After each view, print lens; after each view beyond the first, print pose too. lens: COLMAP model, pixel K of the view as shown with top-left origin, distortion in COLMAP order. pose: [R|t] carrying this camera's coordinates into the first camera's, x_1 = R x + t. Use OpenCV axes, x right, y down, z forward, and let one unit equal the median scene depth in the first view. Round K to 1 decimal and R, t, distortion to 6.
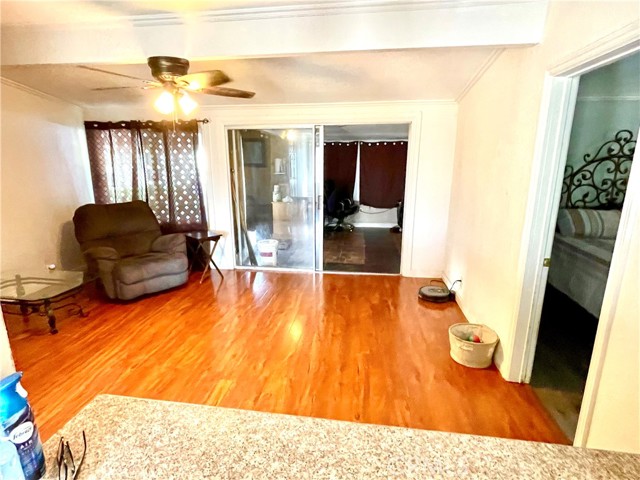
lens RADIAL K [[335.8, 0, 320.3], [0, 335.8, 239.2], [0, 0, 1]] dist [-0.000937, -0.002469]
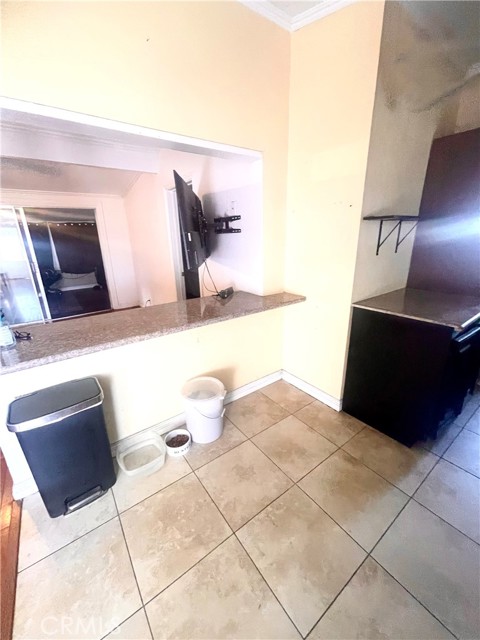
lens RADIAL K [[255.0, 0, 237.3], [0, 255.0, 320.3], [0, 0, 1]] dist [-0.003486, 0.000193]
pose [[0.714138, -0.231130, 0.660746, -0.137843], [0.186170, 0.972633, 0.139016, 0.097821], [-0.674795, 0.023734, 0.737624, -0.257764]]
